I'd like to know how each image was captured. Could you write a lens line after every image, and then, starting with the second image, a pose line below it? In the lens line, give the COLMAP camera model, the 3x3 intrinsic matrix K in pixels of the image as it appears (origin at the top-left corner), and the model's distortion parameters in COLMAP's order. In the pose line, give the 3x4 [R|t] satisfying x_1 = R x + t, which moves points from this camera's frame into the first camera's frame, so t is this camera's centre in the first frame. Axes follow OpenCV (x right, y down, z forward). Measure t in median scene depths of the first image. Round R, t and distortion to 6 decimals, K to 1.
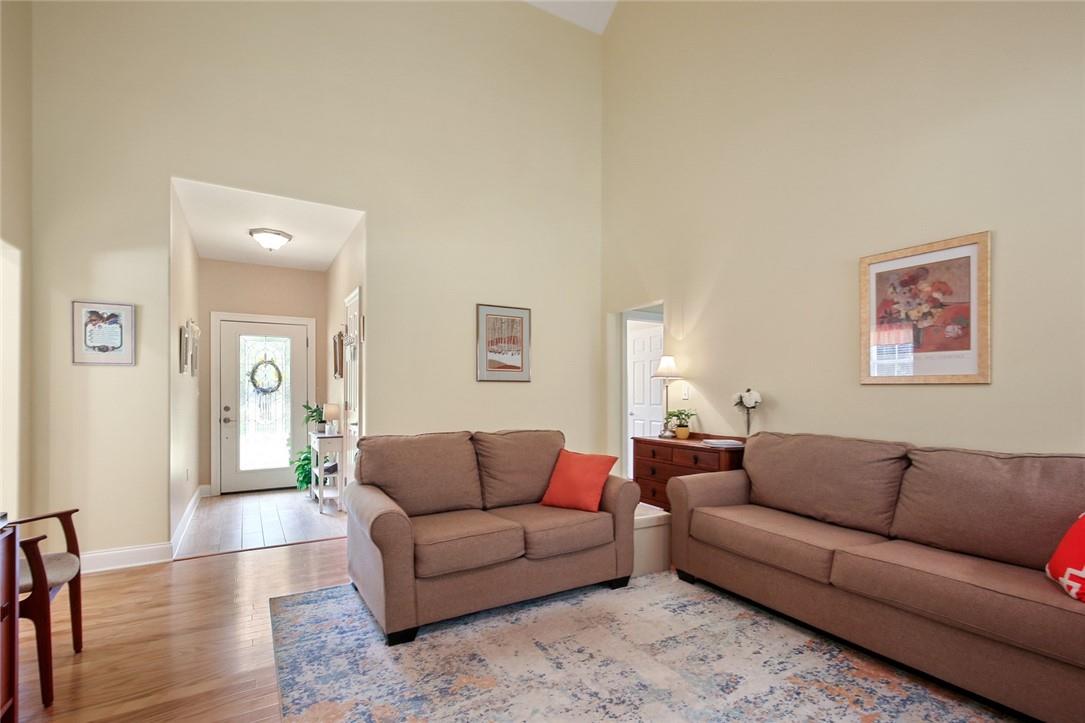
lens RADIAL K [[501.1, 0, 548.5], [0, 501.1, 391.3], [0, 0, 1]] dist [0.011635, 0.000178]
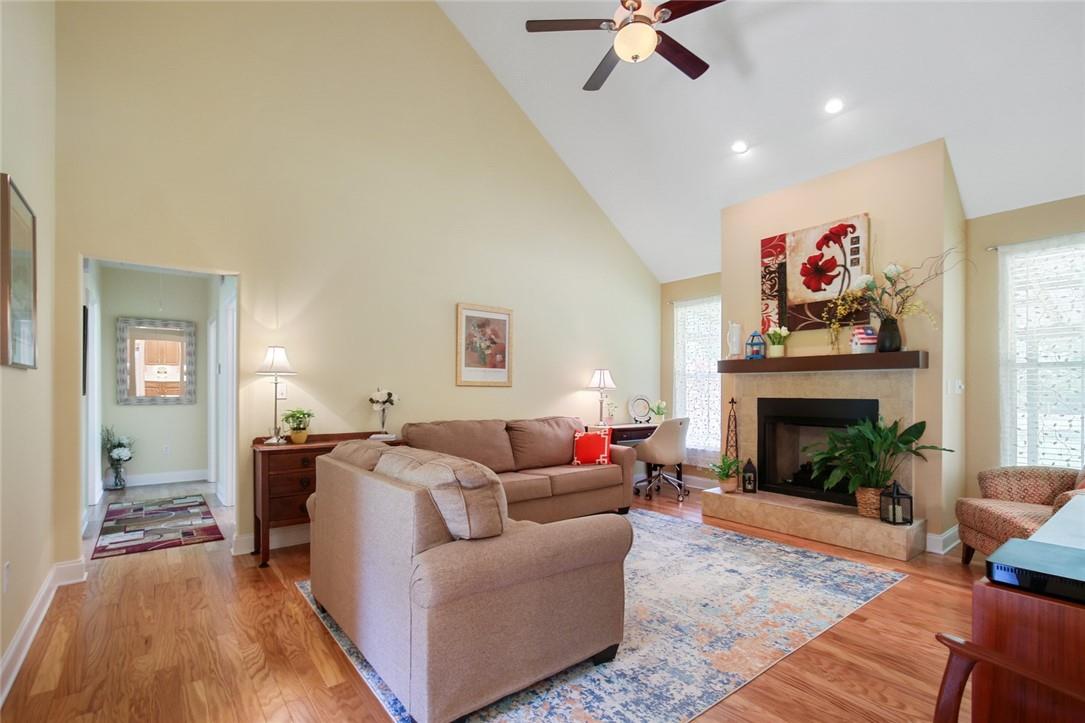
lens RADIAL K [[501.1, 0, 551.7], [0, 501.1, 392.4], [0, 0, 1]] dist [0.011635, 0.000178]
pose [[-0.134705, -0.001008, 0.990885, -1.048915], [-0.000729, 0.999999, 0.000918, 0.005259], [-0.990886, -0.000599, -0.134705, 1.055412]]
